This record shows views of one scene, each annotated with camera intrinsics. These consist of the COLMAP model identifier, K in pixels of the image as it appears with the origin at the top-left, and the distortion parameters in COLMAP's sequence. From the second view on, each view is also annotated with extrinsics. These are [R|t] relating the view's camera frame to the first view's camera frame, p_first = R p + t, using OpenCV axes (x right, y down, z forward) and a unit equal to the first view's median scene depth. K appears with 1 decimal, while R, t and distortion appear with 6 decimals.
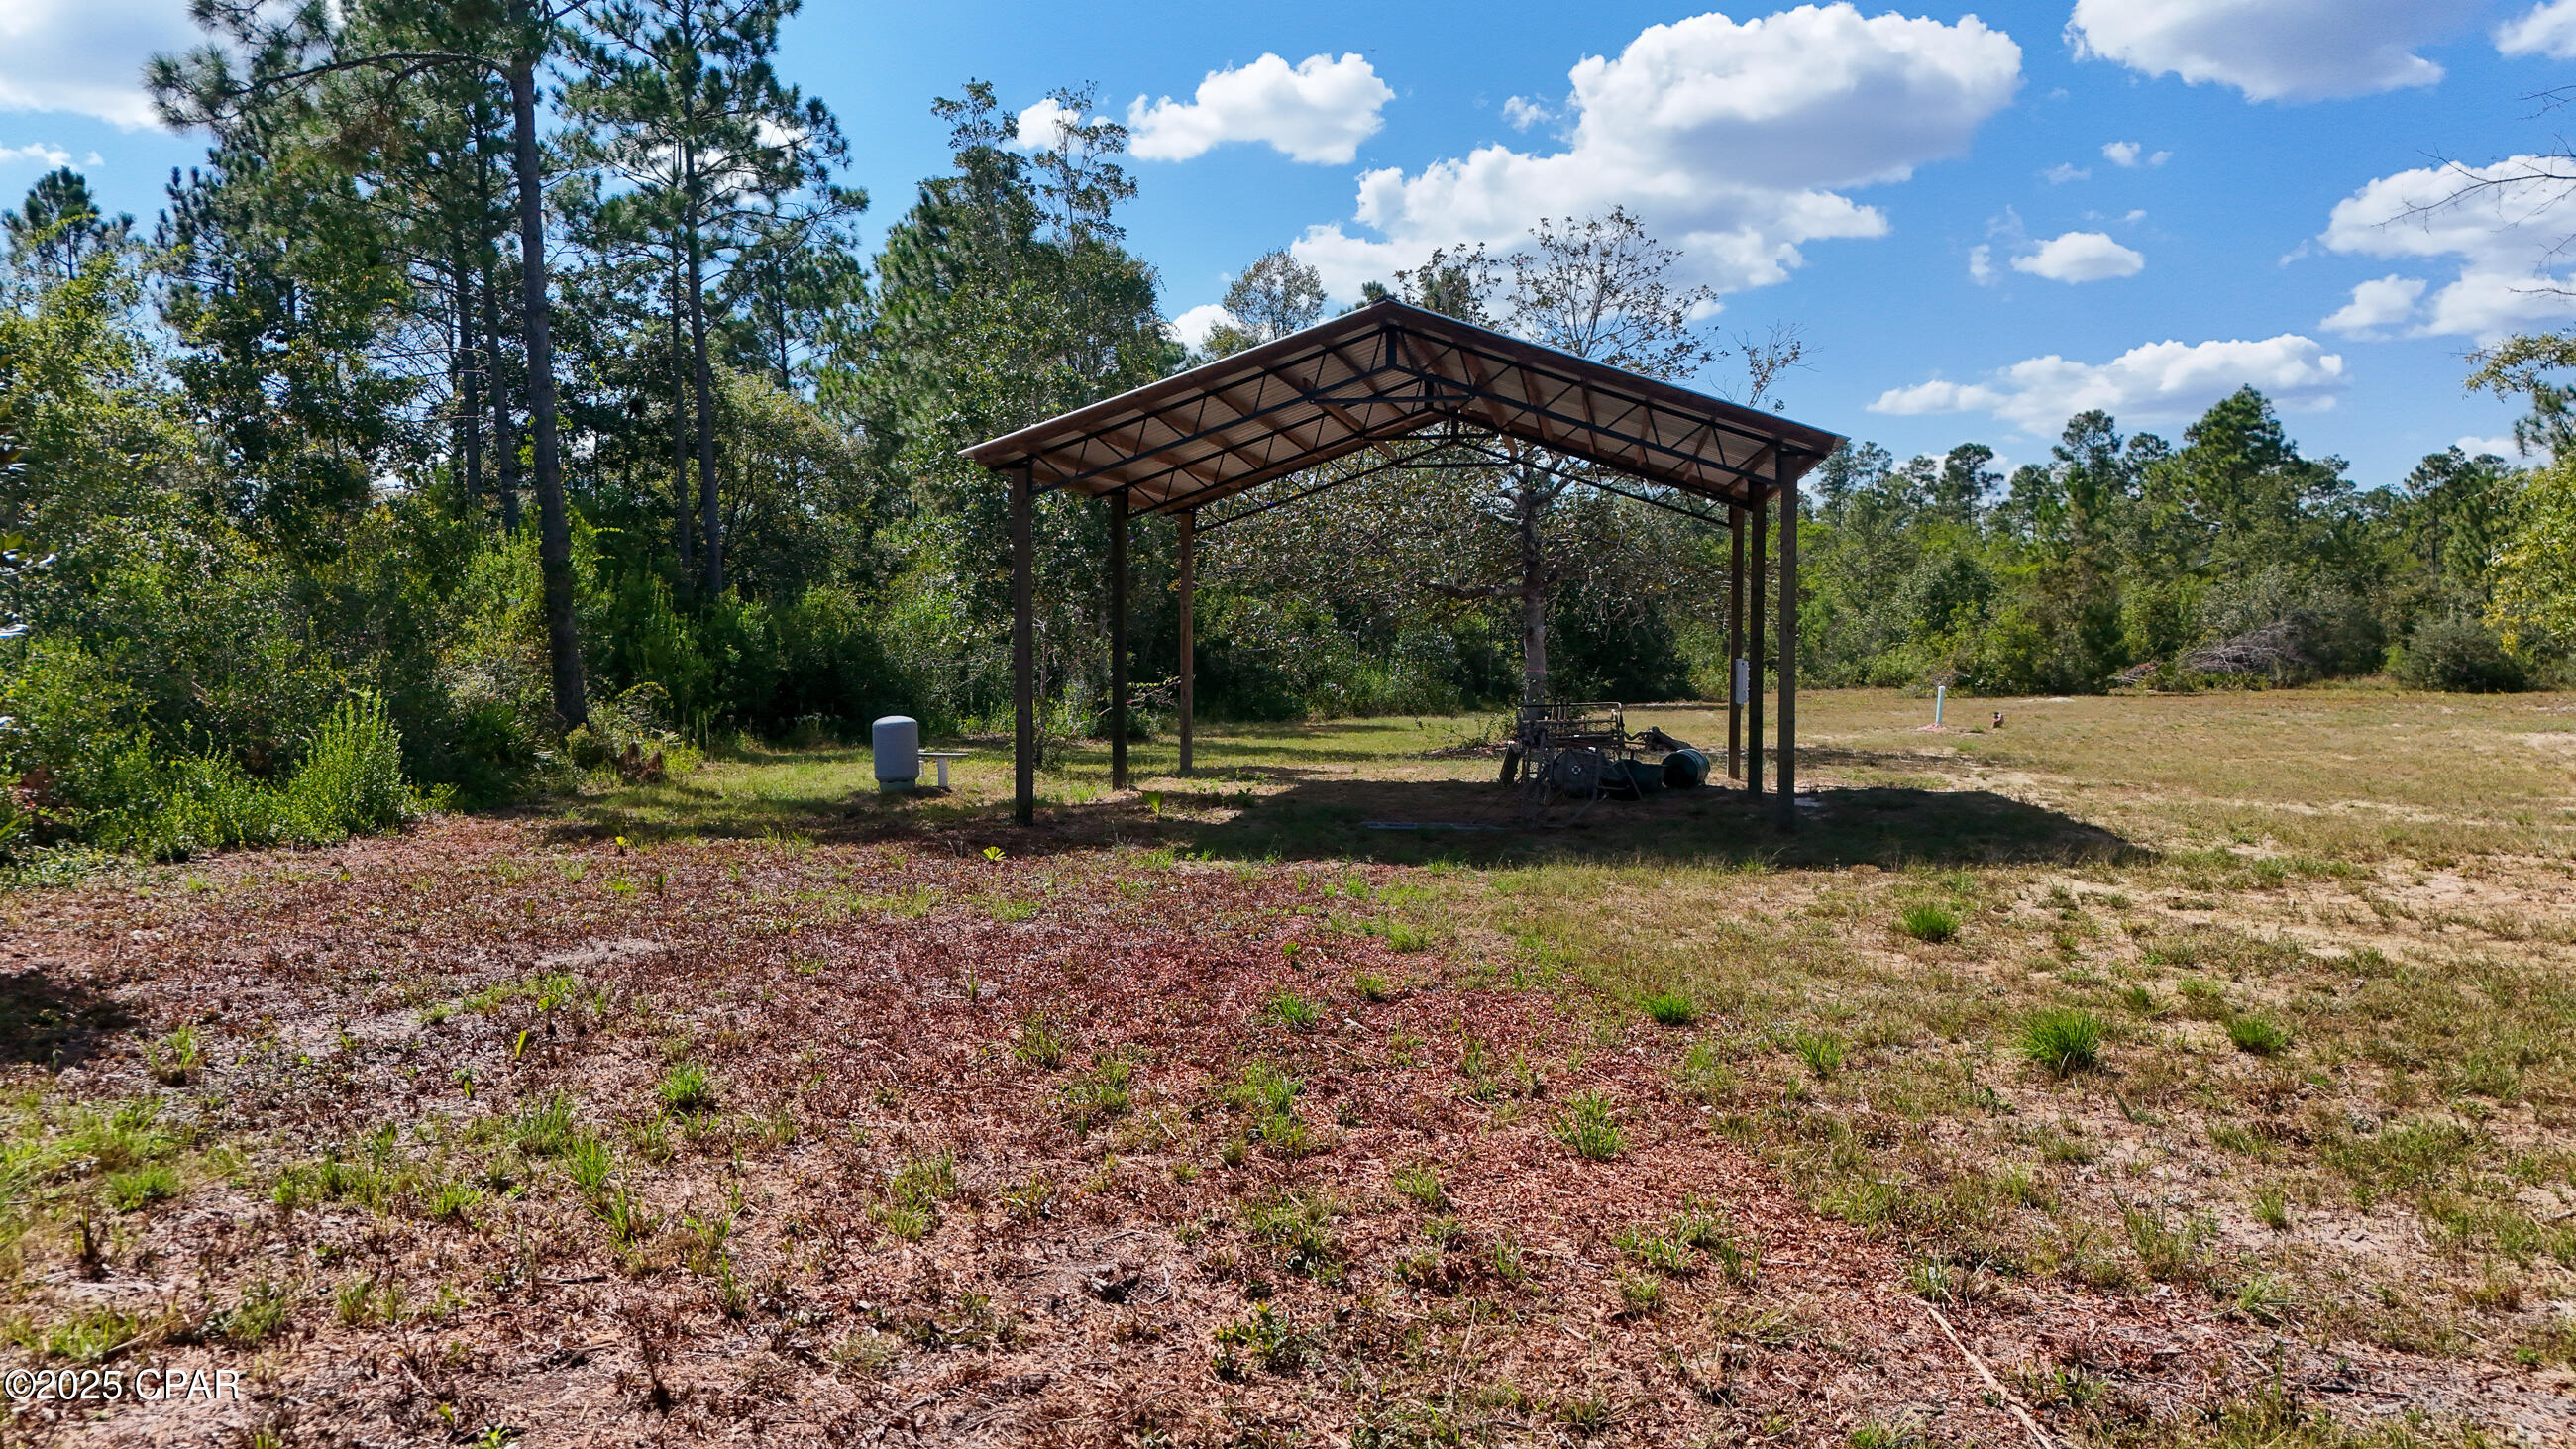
lens RADIAL K [[1897.1, 0, 1291.5], [0, 1897.1, 740.1], [0, 0, 1]] dist [0.062468, -0.050210]
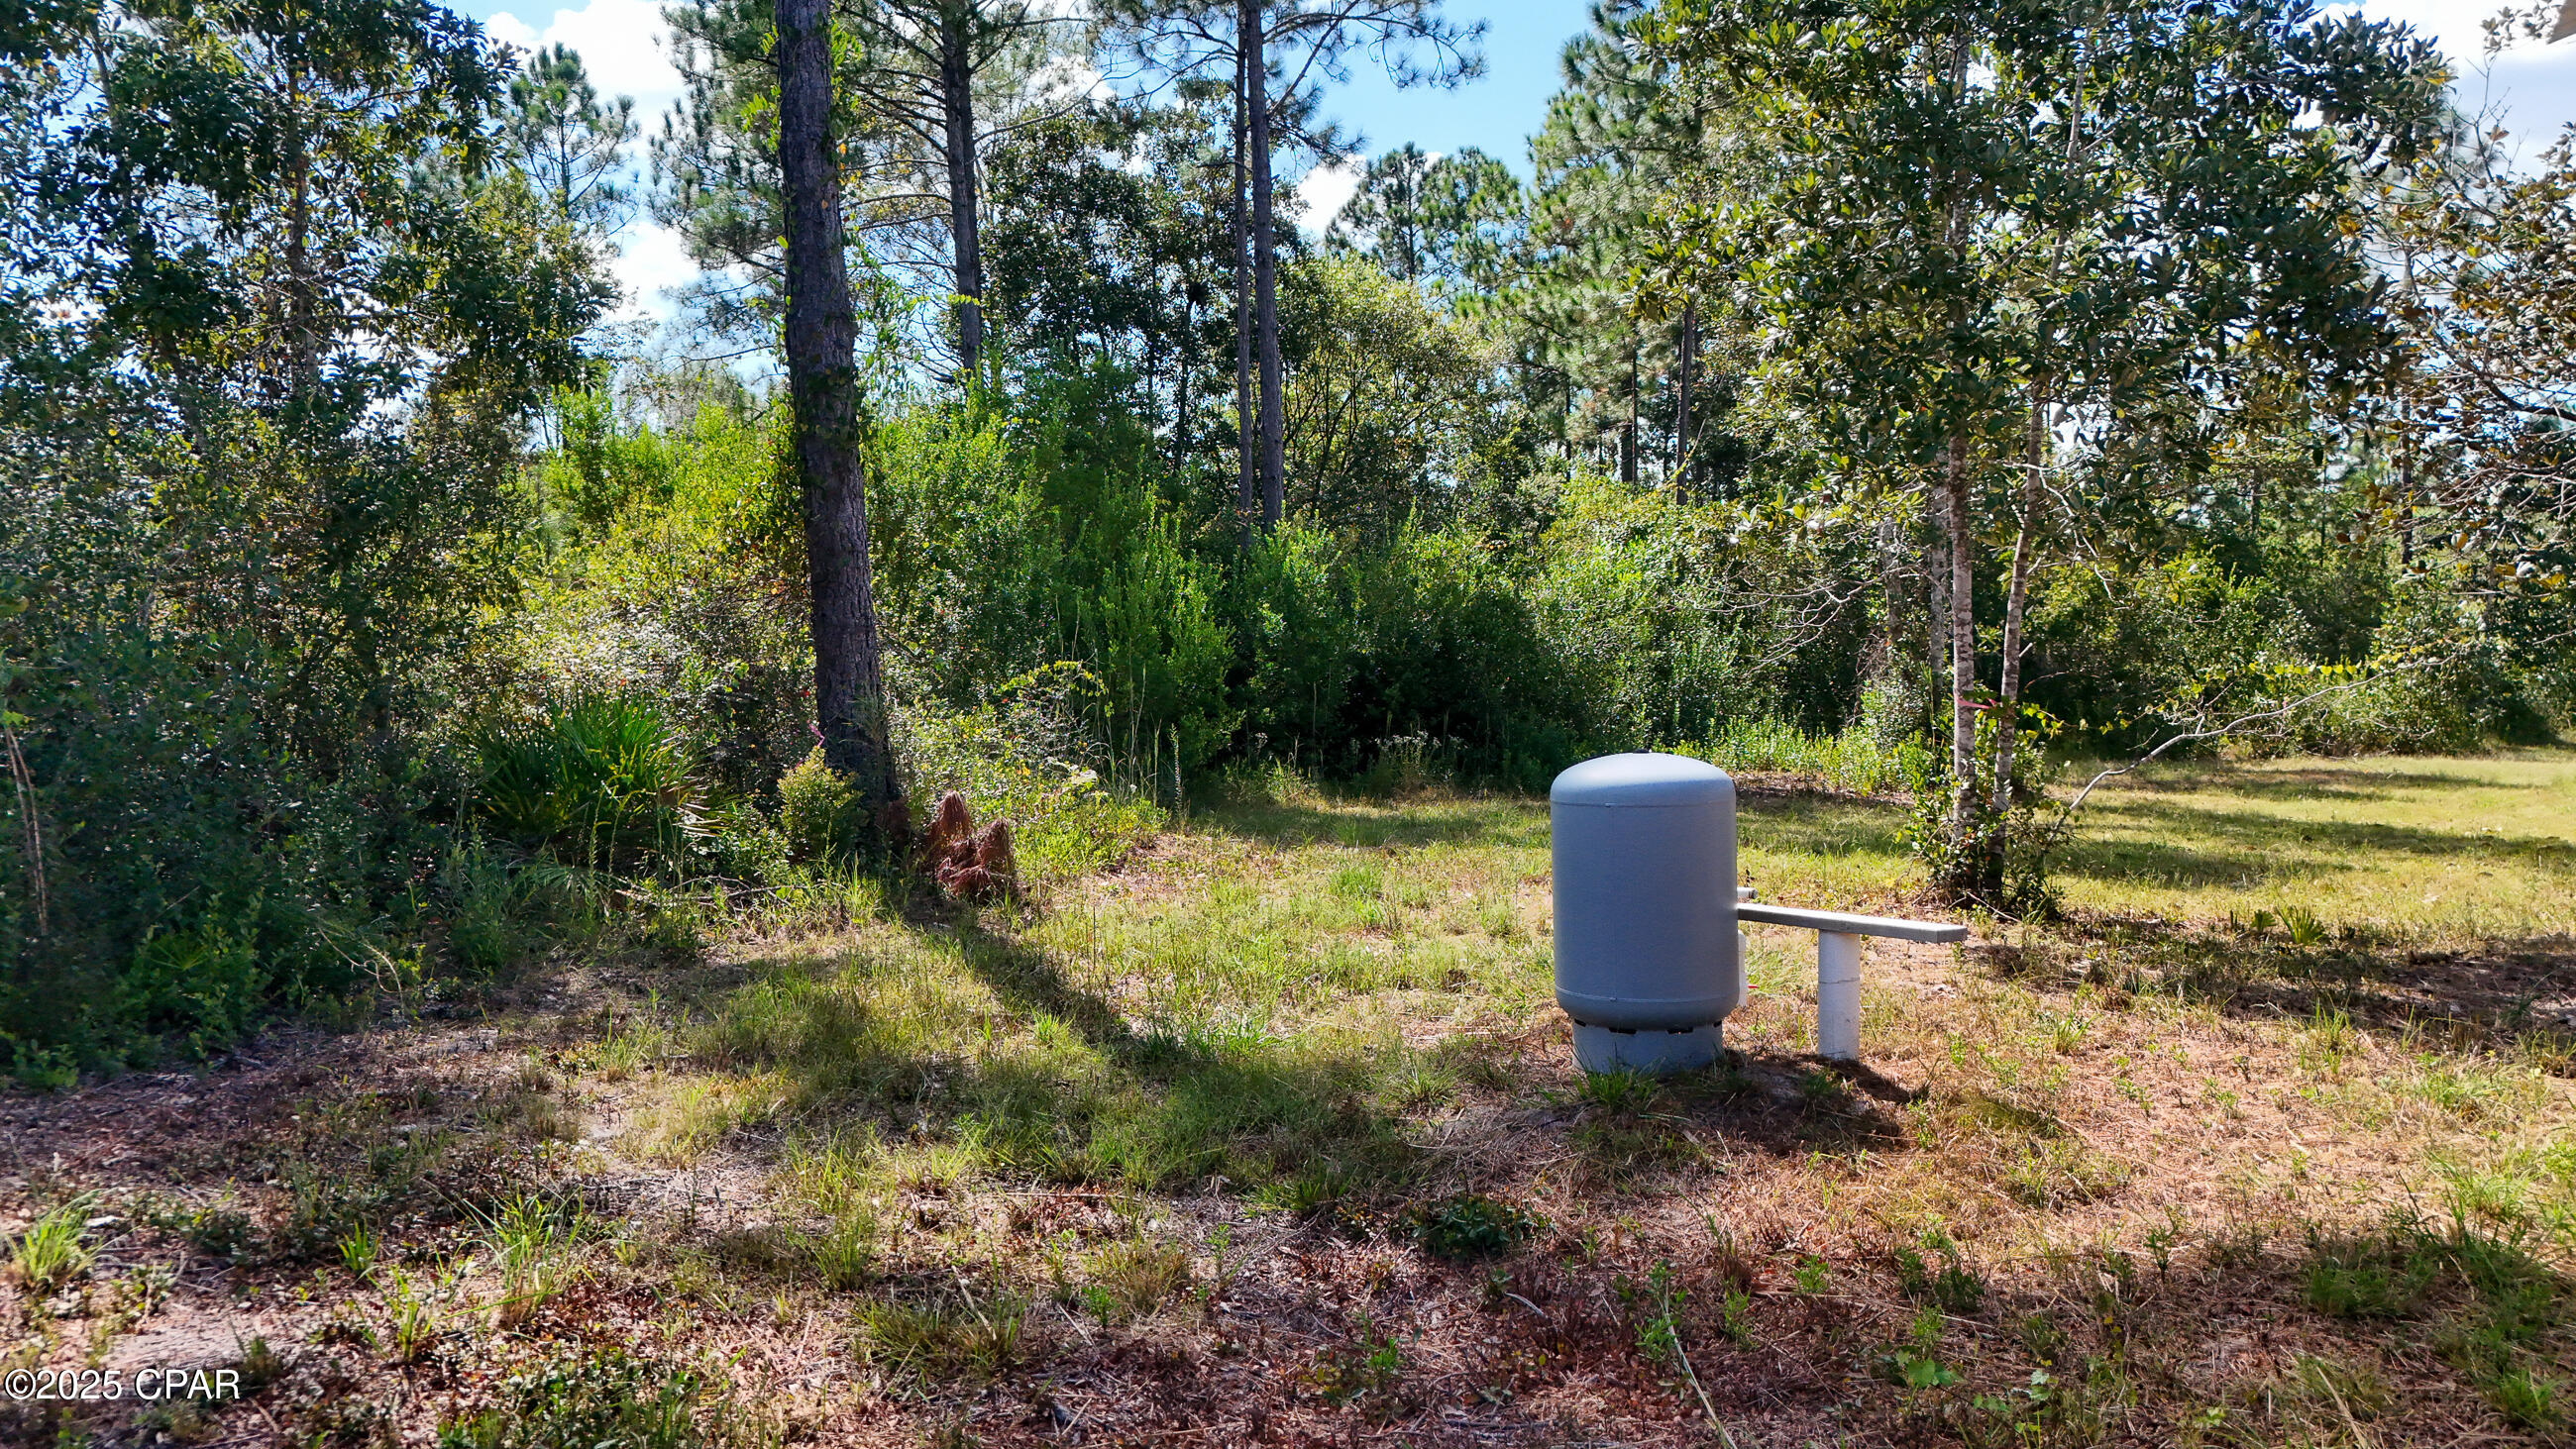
lens RADIAL K [[1897.1, 0, 1285.6], [0, 1897.1, 740.9], [0, 0, 1]] dist [0.062468, -0.050210]
pose [[0.945810, 0.021706, -0.323994, -0.059387], [-0.025172, 0.999662, -0.006511, -0.003983], [0.323744, 0.014314, 0.946037, 0.258541]]
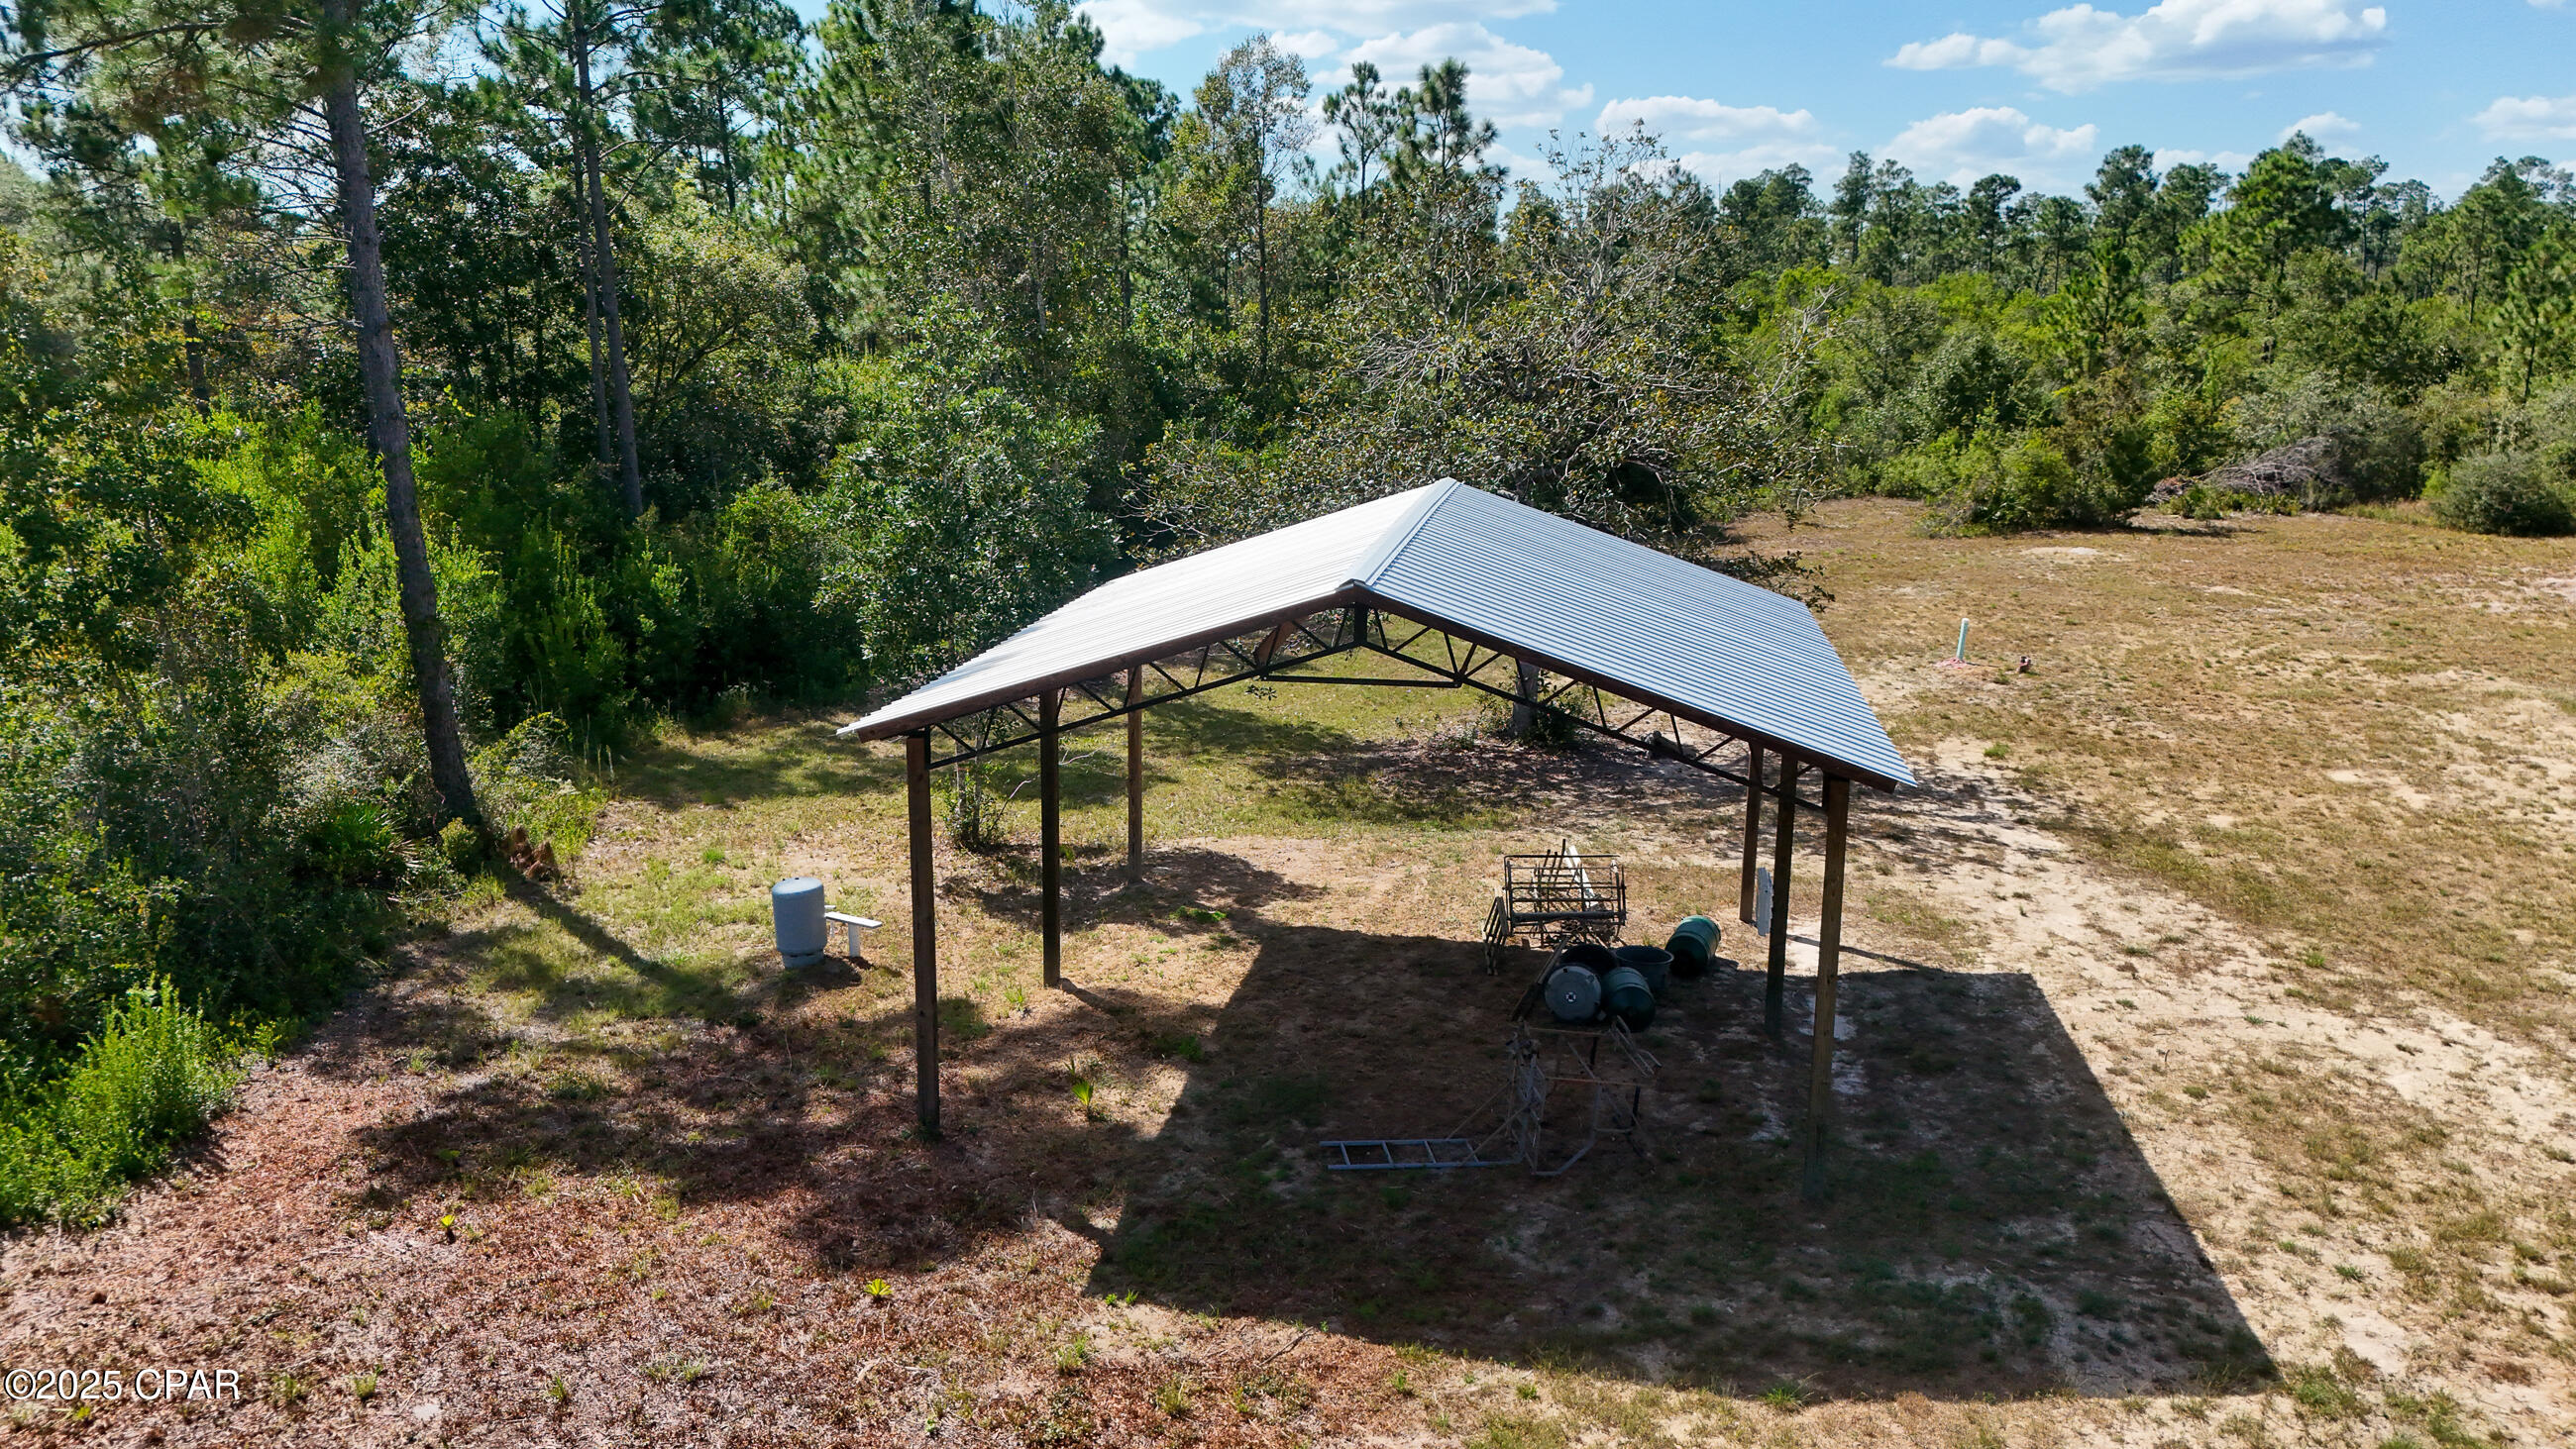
lens RADIAL K [[1897.1, 0, 1290.6], [0, 1897.1, 736.1], [0, 0, 1]] dist [0.062468, -0.050210]
pose [[0.999957, 0.006758, 0.006284, 0.004635], [-0.007714, 0.985885, 0.167244, -0.077960], [-0.005065, -0.167285, 0.985896, 0.048680]]
